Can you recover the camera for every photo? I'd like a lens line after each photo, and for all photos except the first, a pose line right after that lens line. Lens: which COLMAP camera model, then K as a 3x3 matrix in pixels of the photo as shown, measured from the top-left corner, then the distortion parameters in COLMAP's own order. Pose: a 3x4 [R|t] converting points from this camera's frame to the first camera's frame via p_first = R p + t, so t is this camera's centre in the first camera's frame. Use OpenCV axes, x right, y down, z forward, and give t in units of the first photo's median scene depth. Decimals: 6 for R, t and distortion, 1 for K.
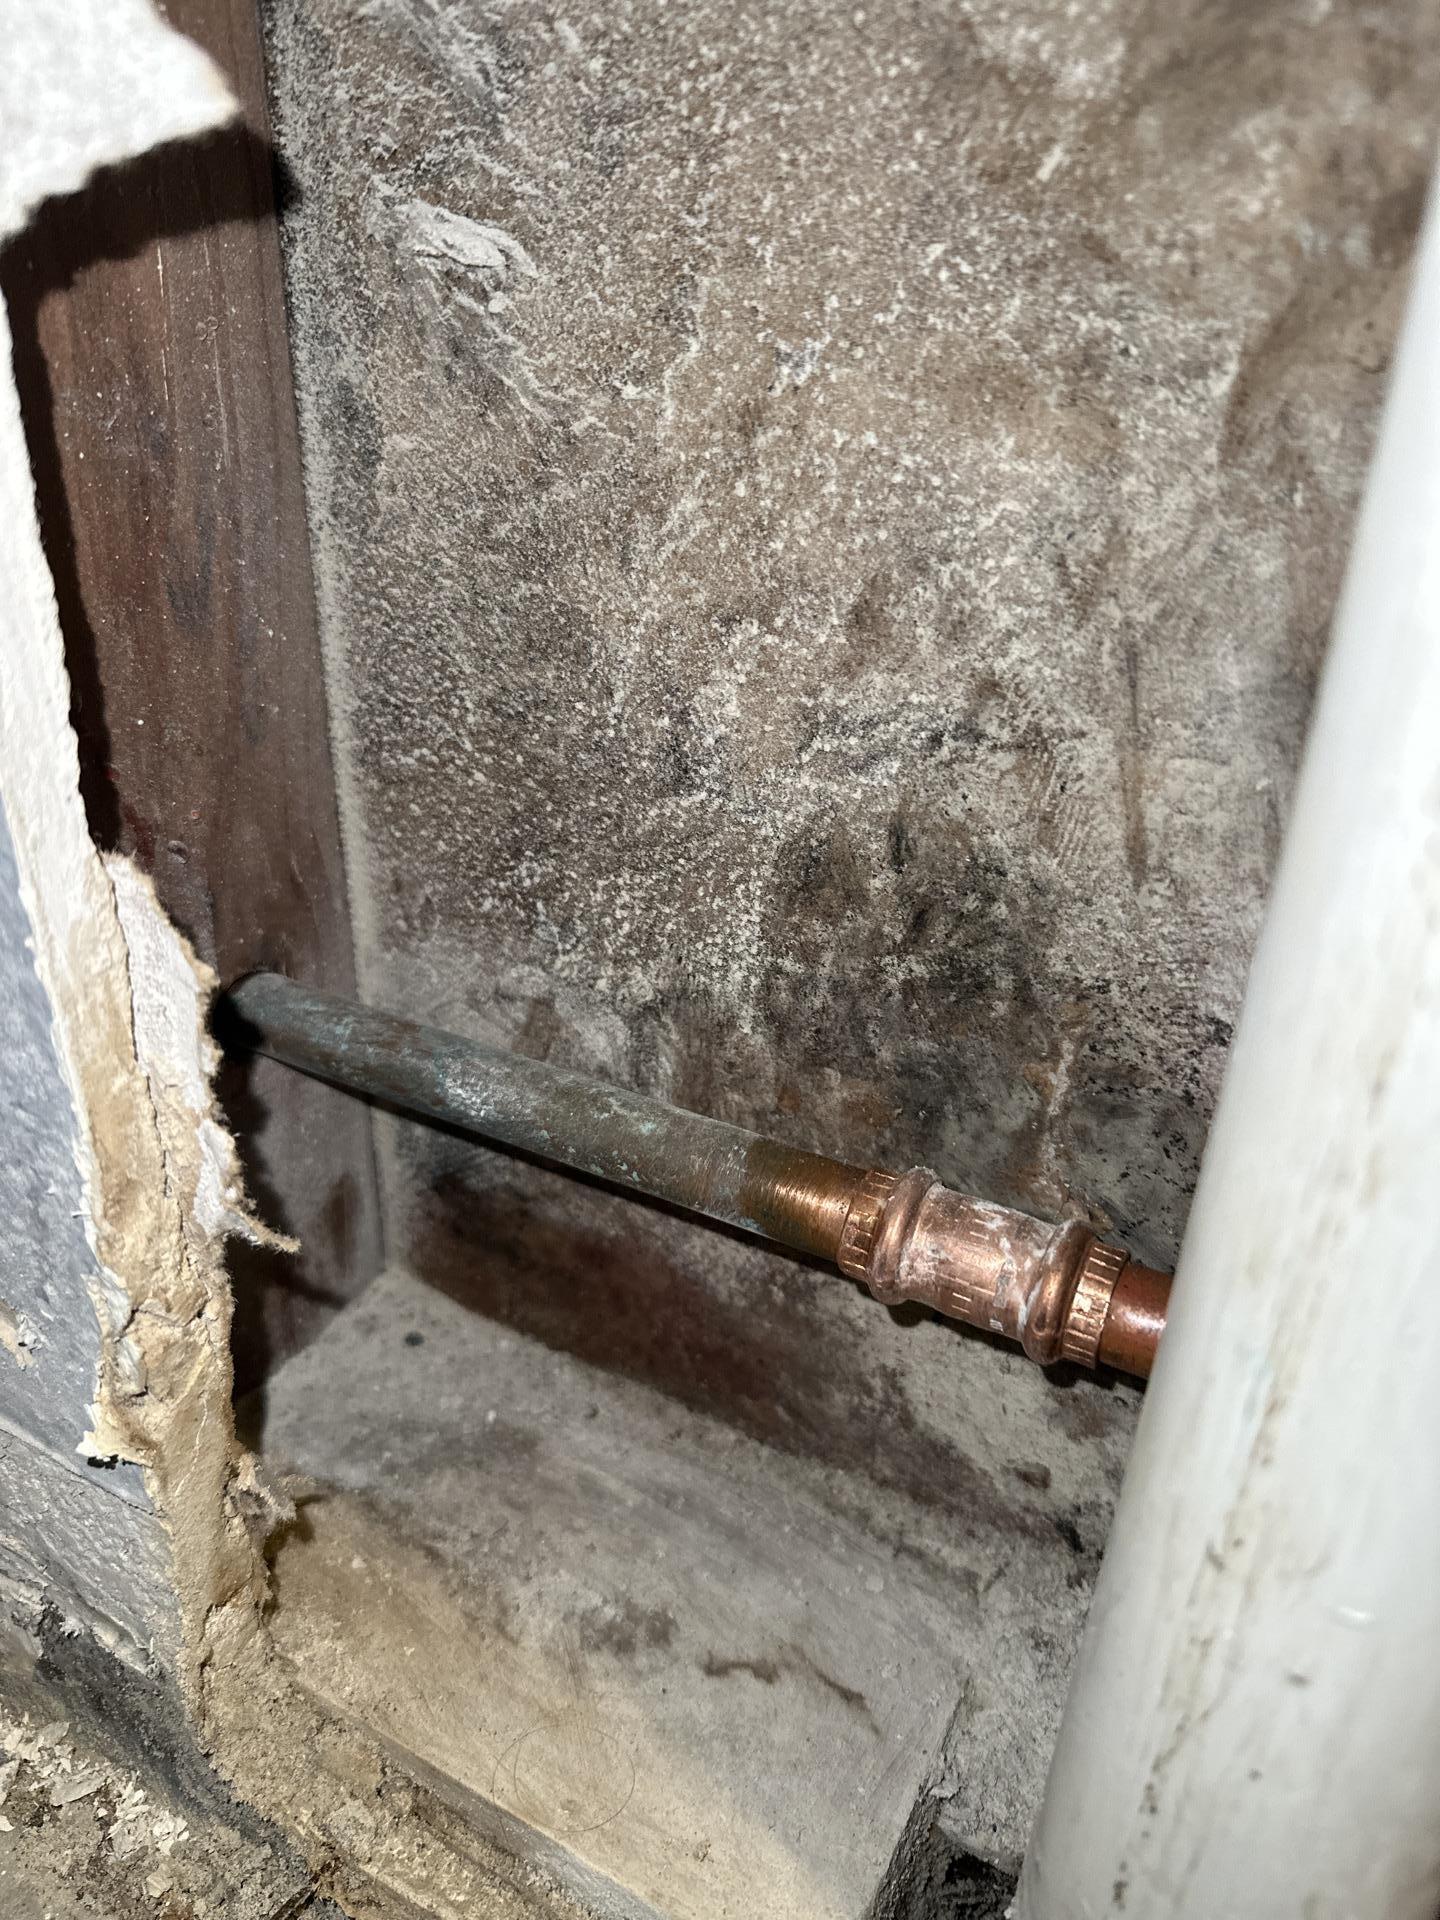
lens RADIAL K [[1350.7, 0, 717.2], [0, 1350.7, 955.9], [0, 0, 1]] dist [-0.051446, -0.003077]
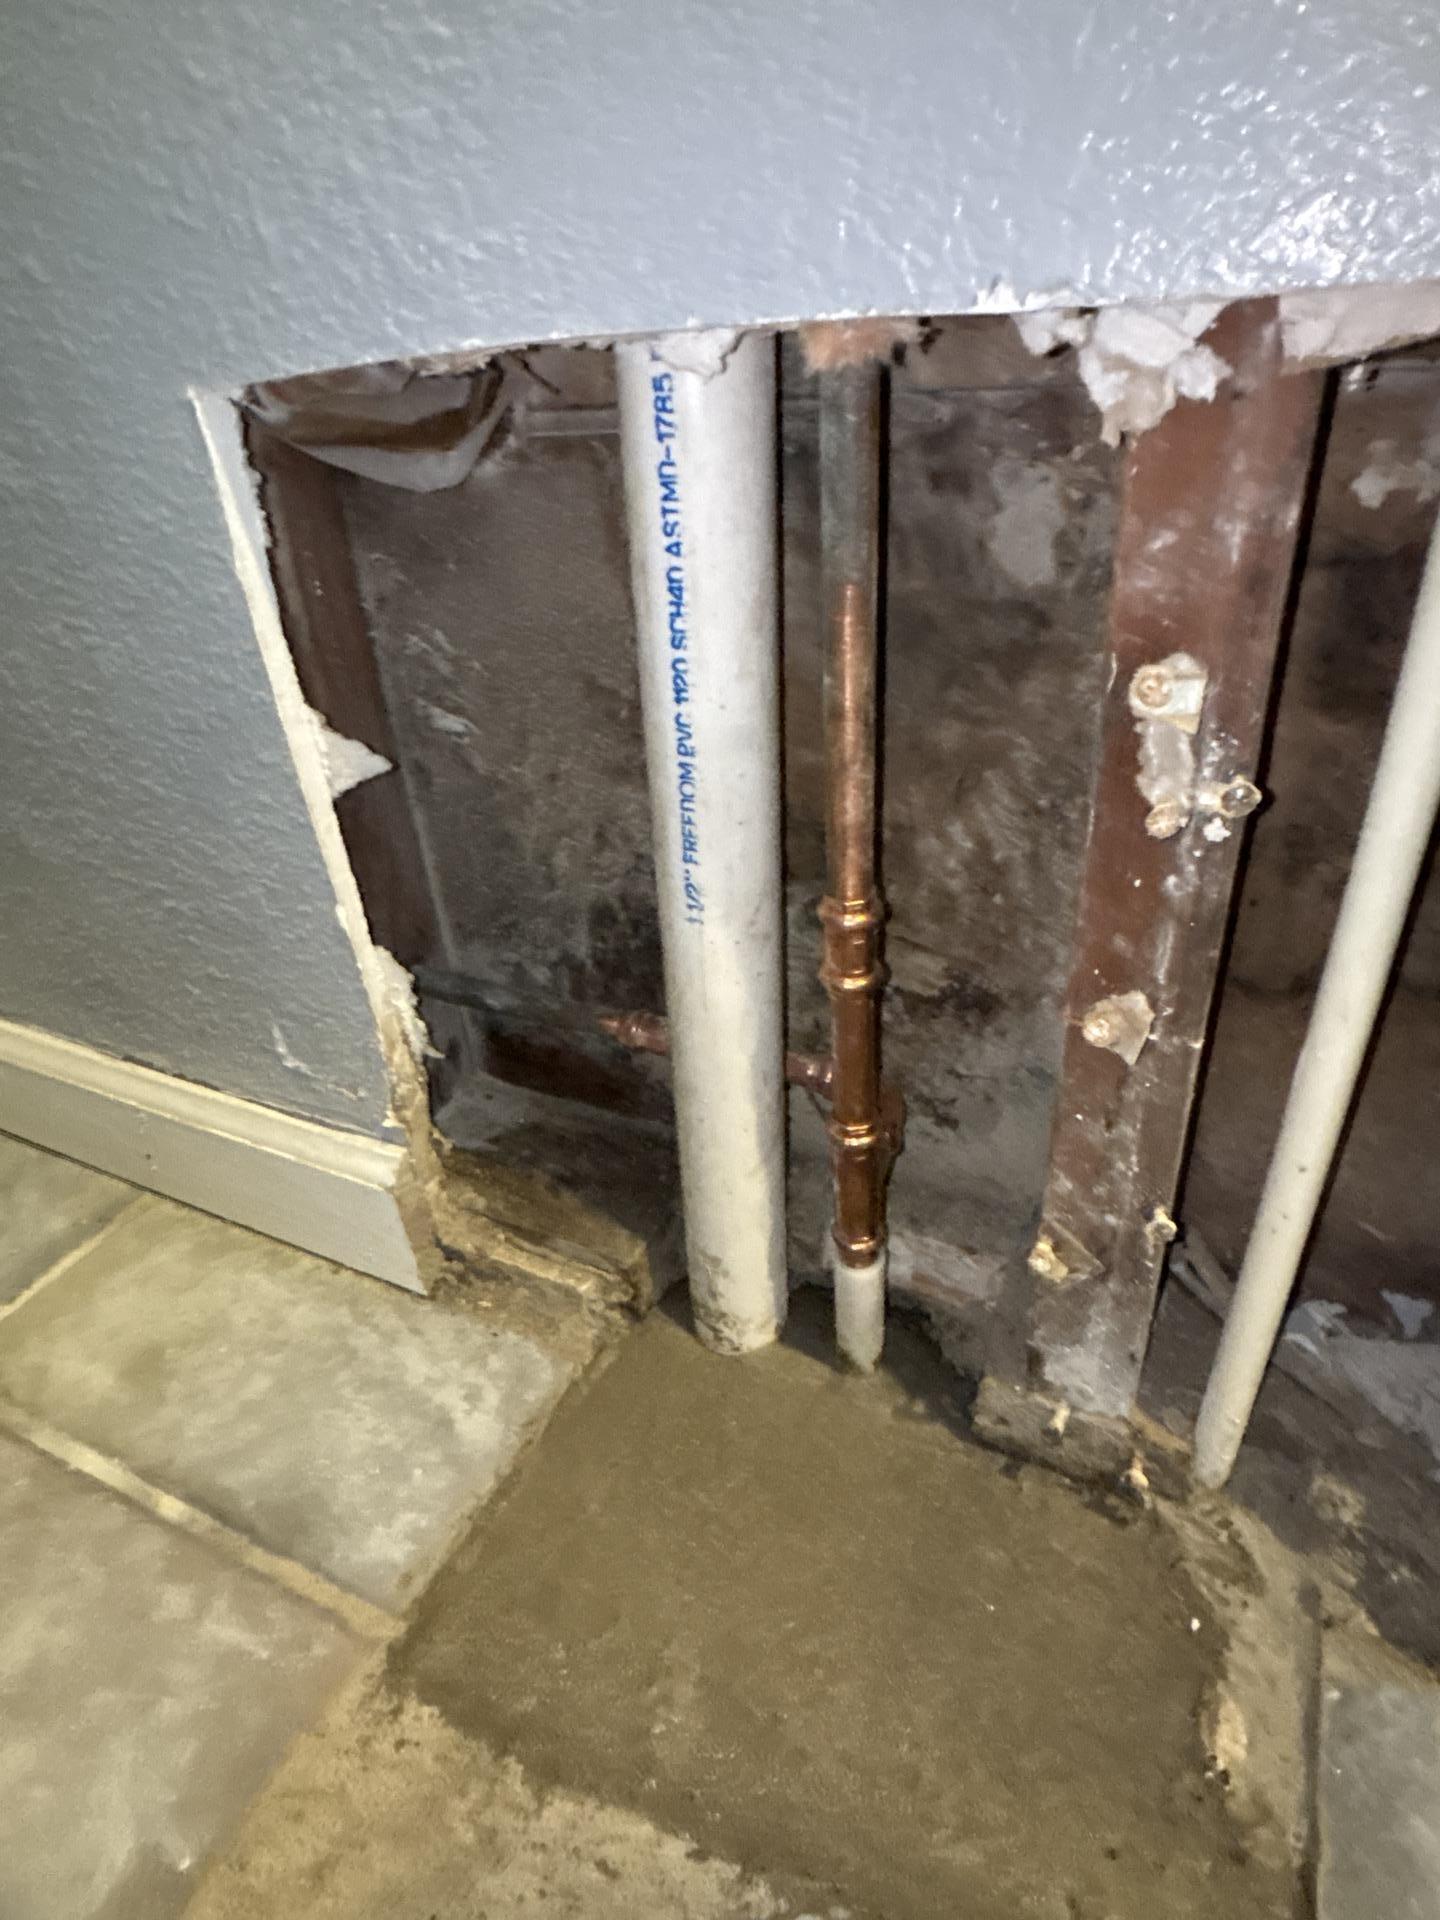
lens RADIAL K [[1078.2, 0, 725.7], [0, 1078.2, 961.9], [0, 0, 1]] dist [0.001358, 0.000084]
pose [[0.993914, -0.110157, 0.000399, 0.341242], [0.109490, 0.988276, 0.106412, -0.185142], [-0.012116, -0.105721, 0.994322, -1.399266]]
